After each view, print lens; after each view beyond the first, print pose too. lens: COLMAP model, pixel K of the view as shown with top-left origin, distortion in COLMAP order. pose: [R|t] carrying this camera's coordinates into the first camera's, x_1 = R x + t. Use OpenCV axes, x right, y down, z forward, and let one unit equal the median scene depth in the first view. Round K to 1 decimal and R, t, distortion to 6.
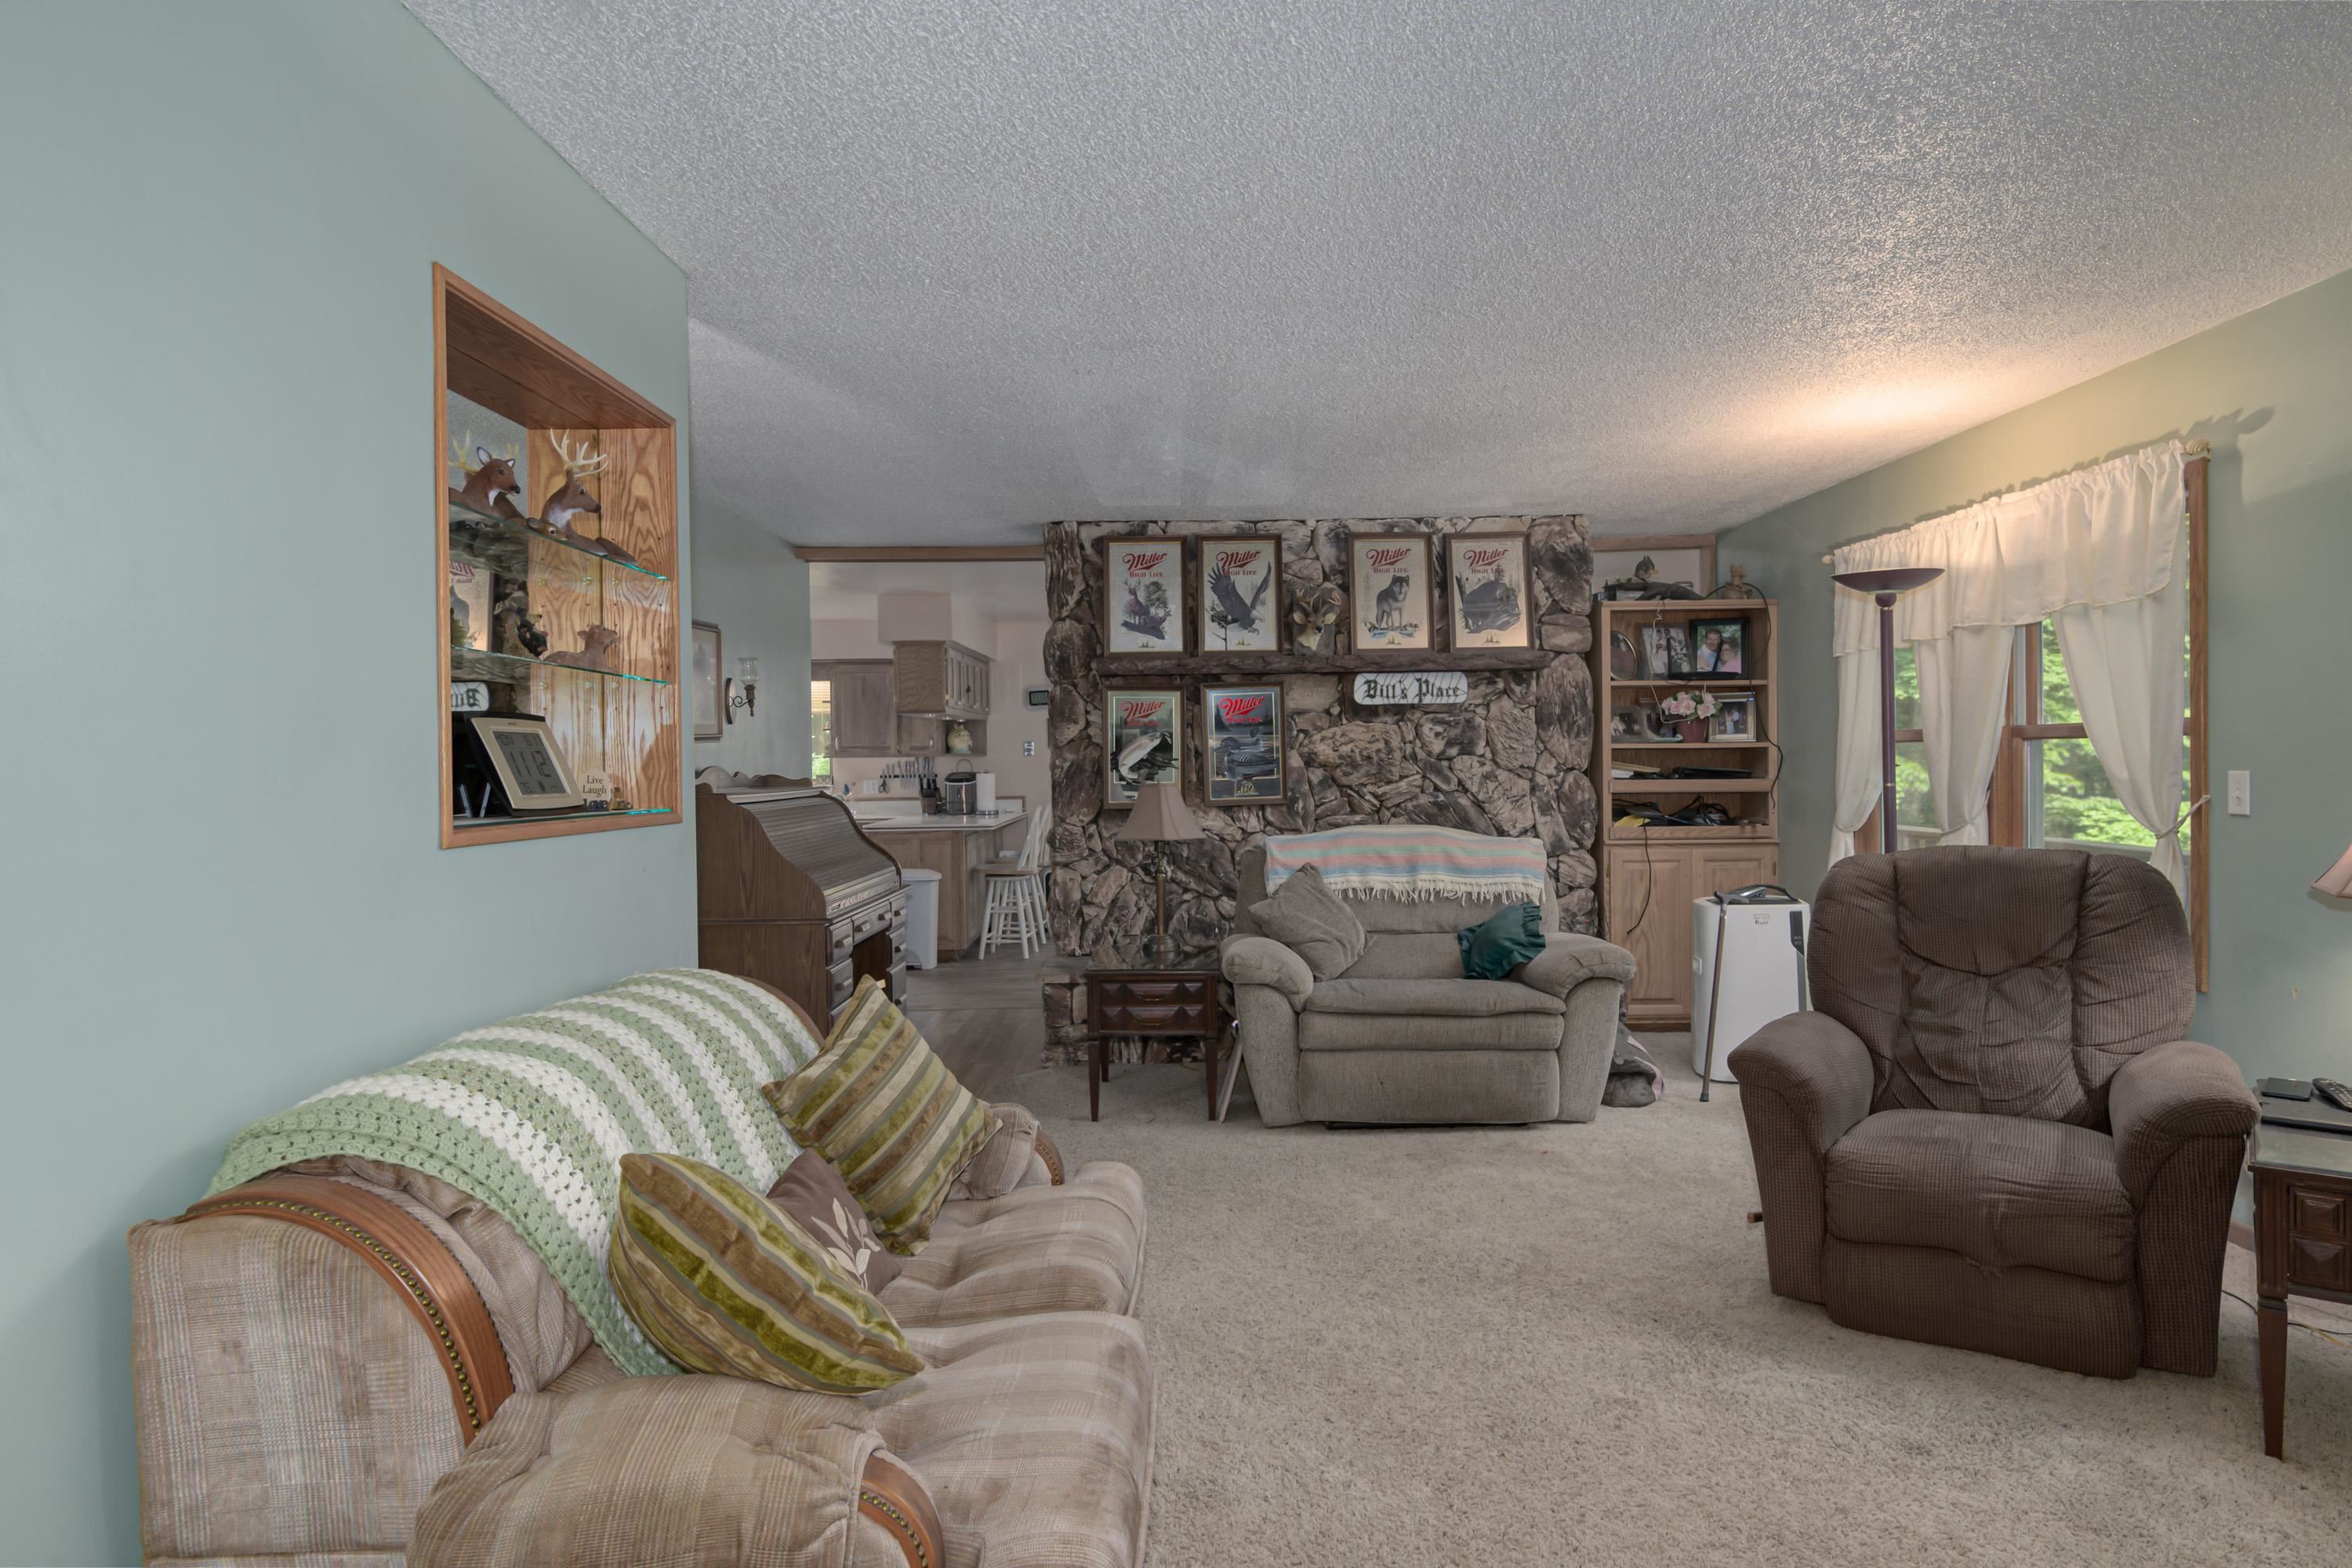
lens RADIAL K [[1333.9, 0, 1168.9], [0, 1333.9, 774.3], [0, 0, 1]] dist [0.001953, -0.005443]
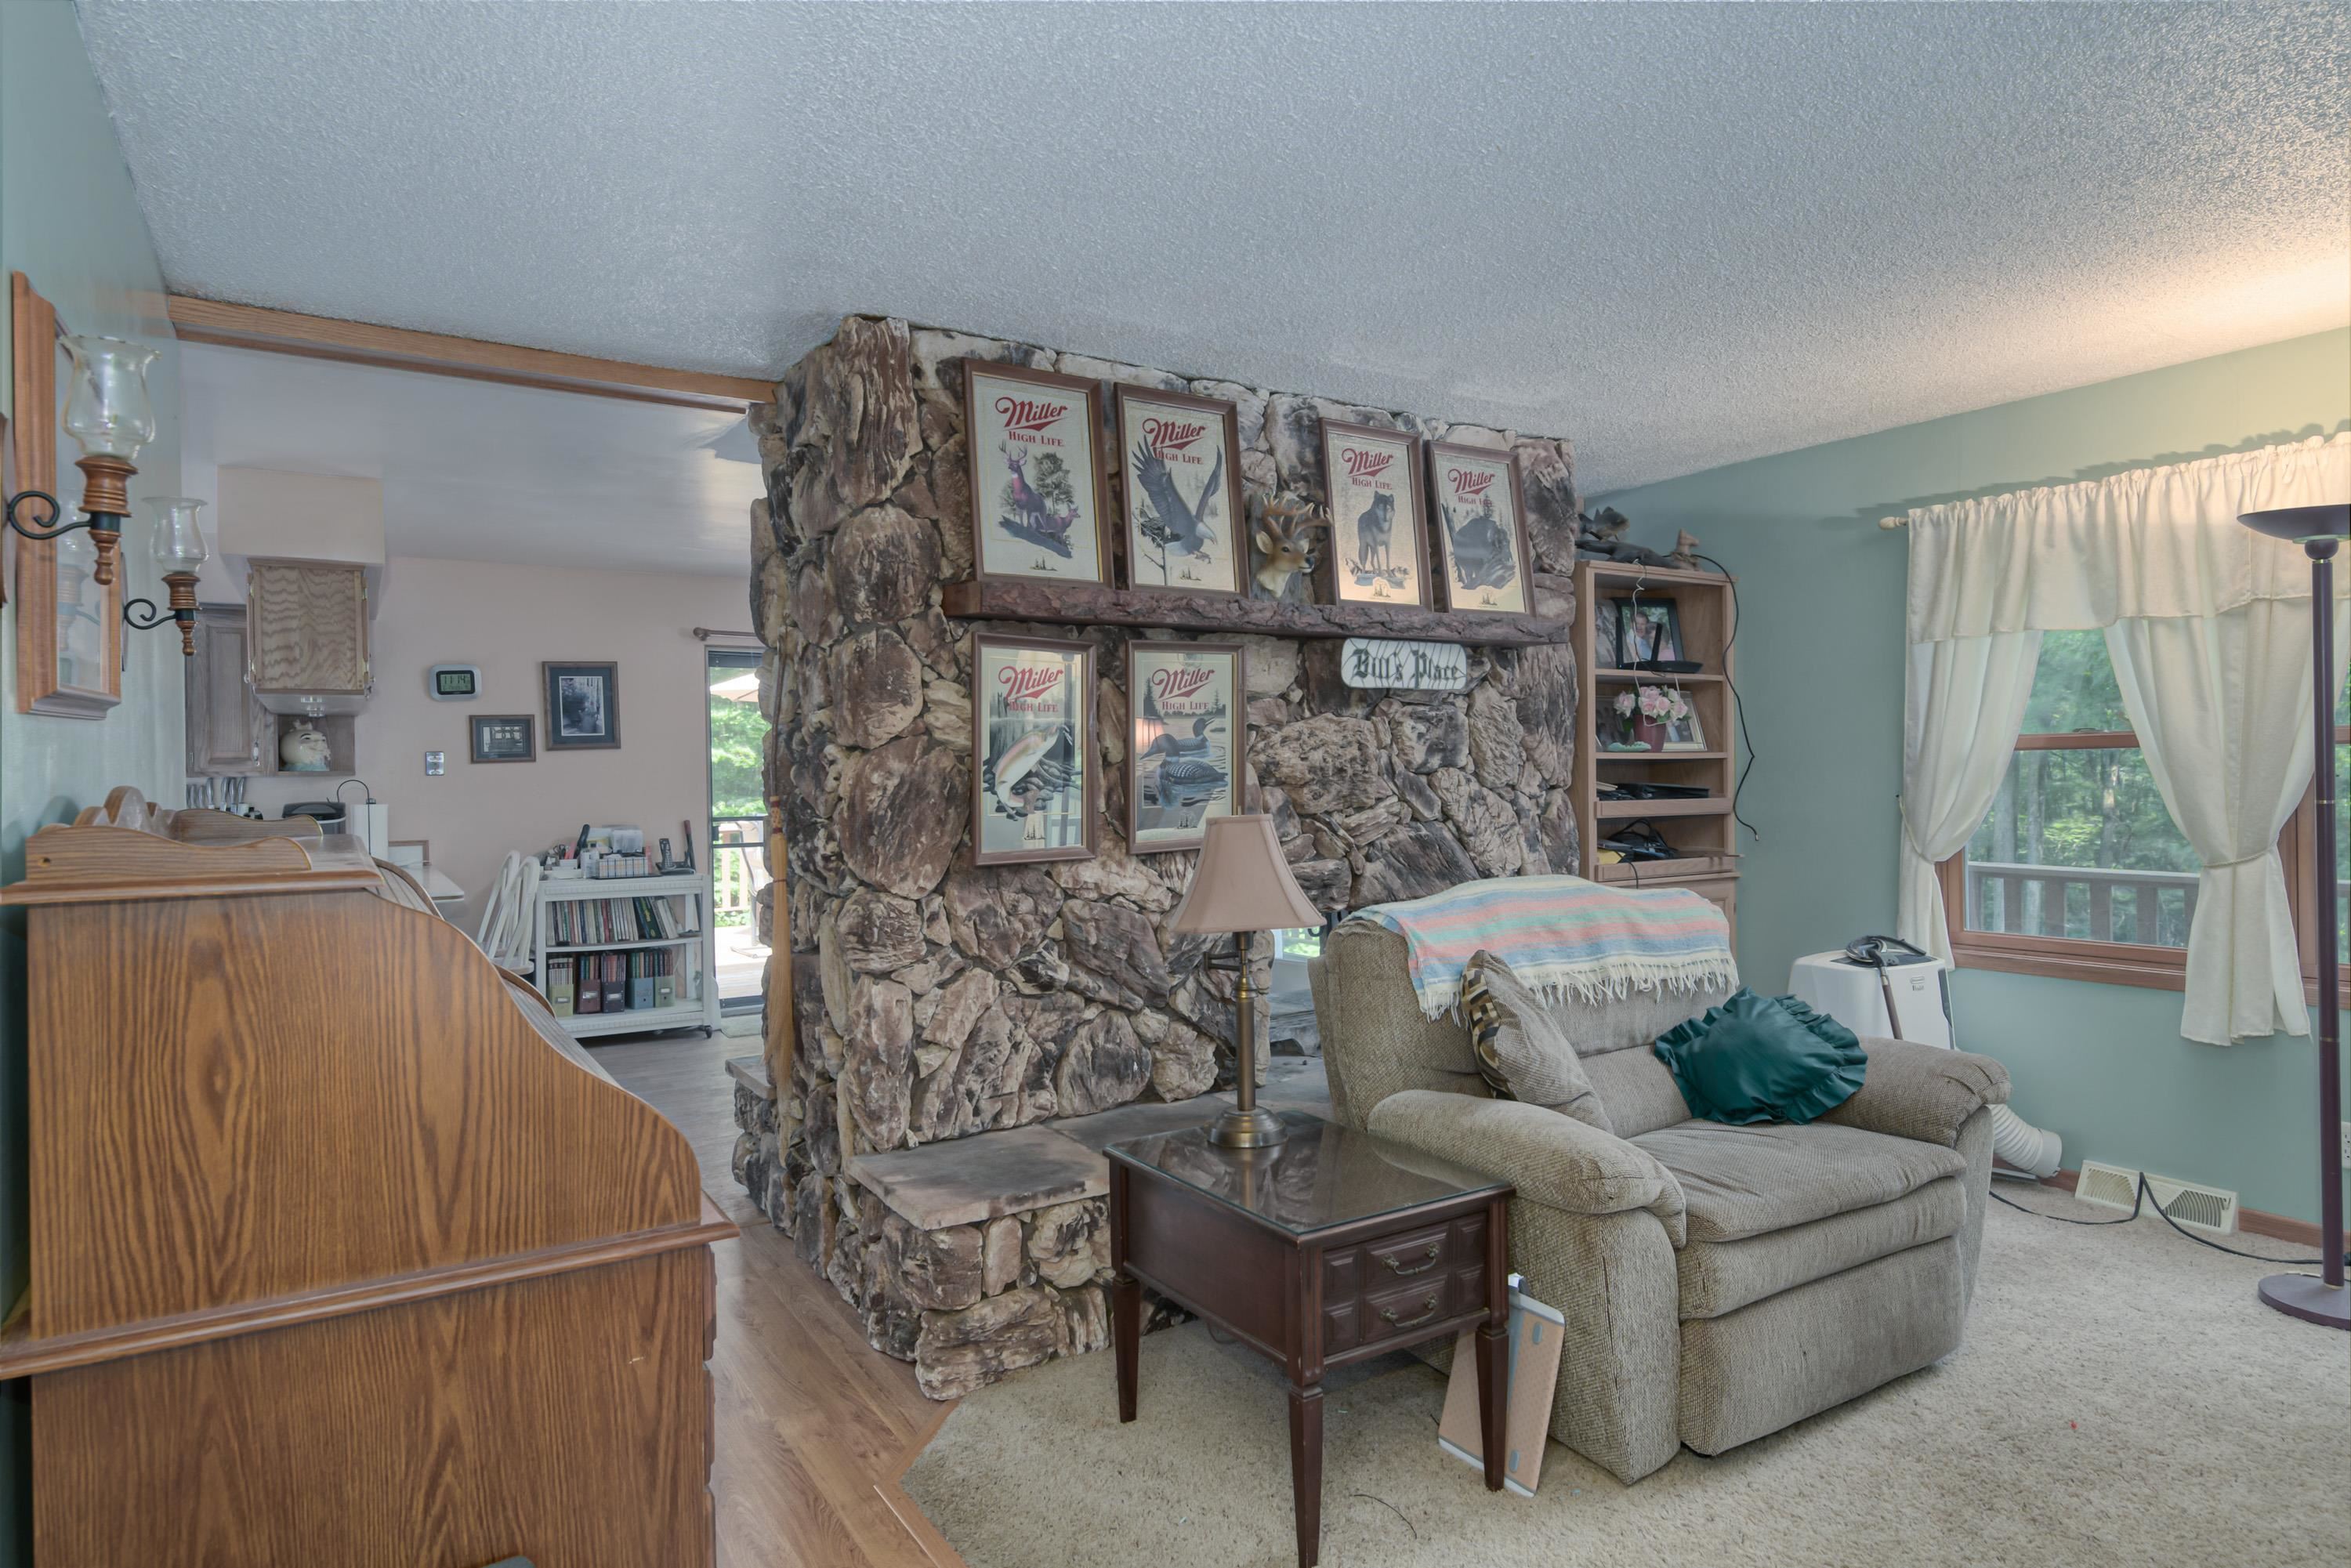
lens RADIAL K [[1333.3, 0, 1170.5], [0, 1333.3, 774.8], [0, 0, 1]] dist [0.001953, -0.005443]
pose [[0.838244, 0.000309, 0.545295, -0.270889], [0.010072, 0.999820, -0.016050, -0.000937], [-0.545202, 0.018946, 0.838090, 0.506124]]
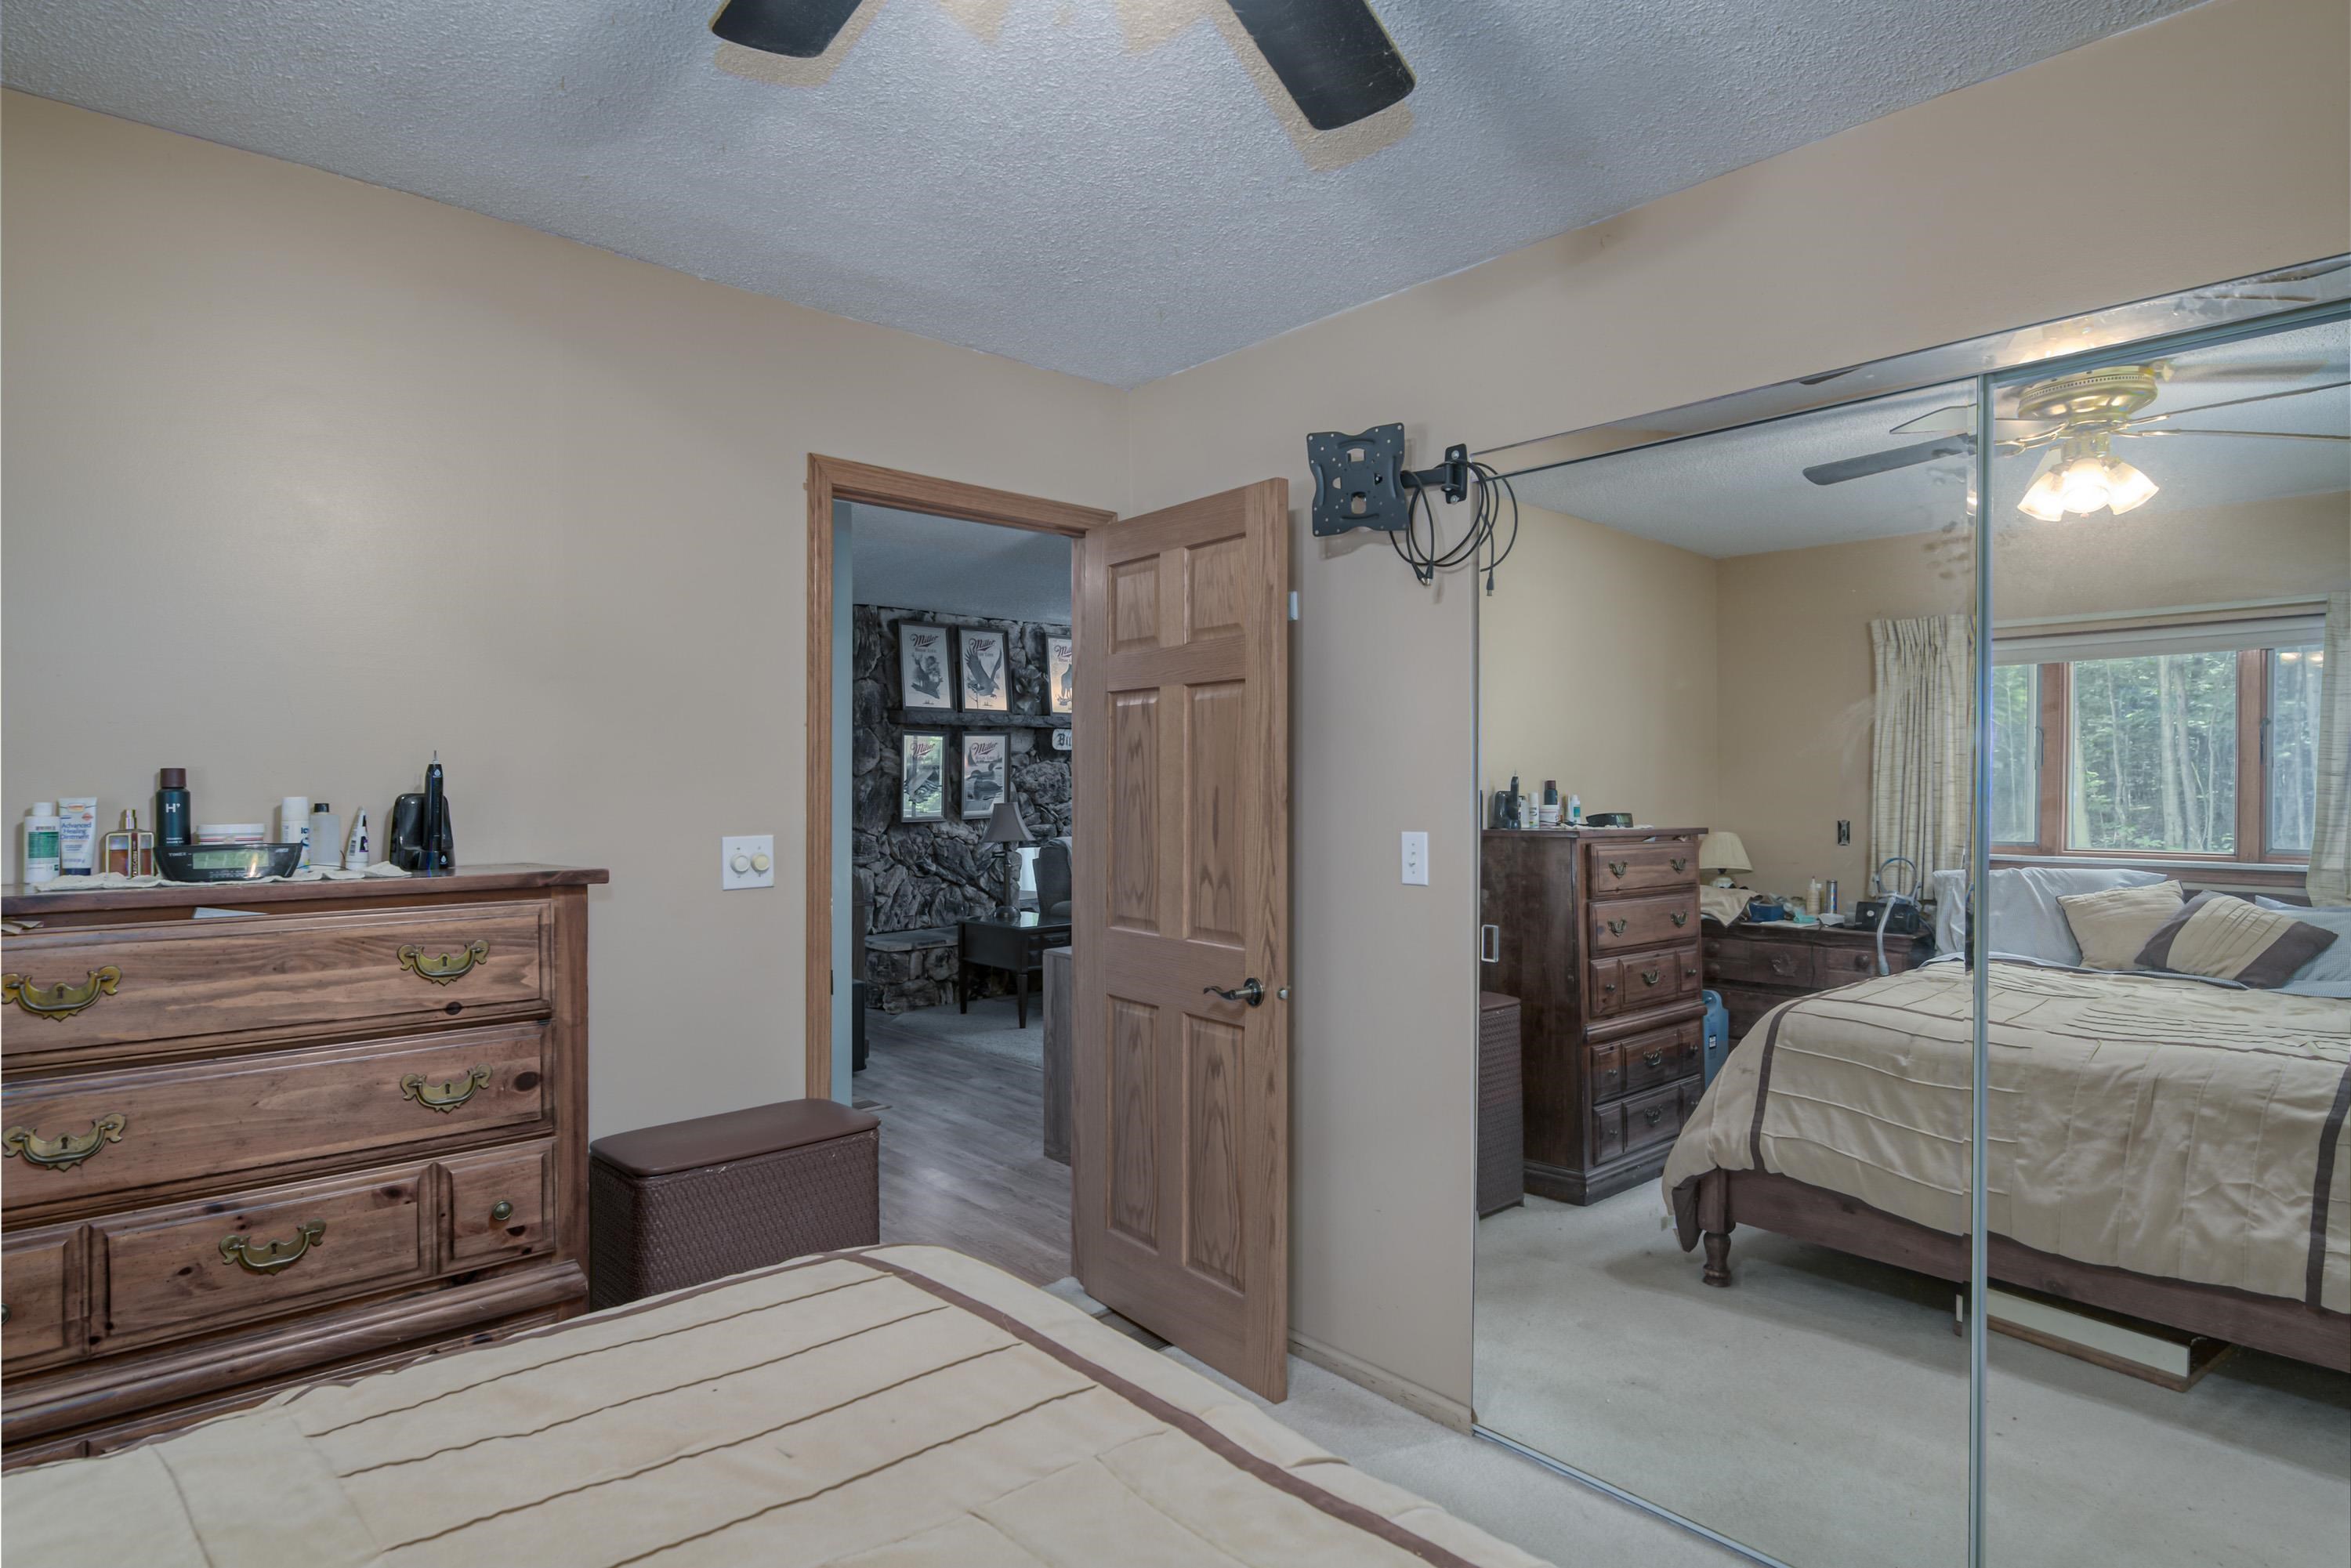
lens RADIAL K [[1289.5, 0, 1163.5], [0, 1289.5, 783.6], [0, 0, 1]] dist [0.004773, -0.003459]
pose [[0.740100, 0.008178, 0.672447, -0.720905], [0.000164, 0.999924, -0.012342, 0.003007], [-0.672497, 0.009245, 0.740042, -0.139406]]
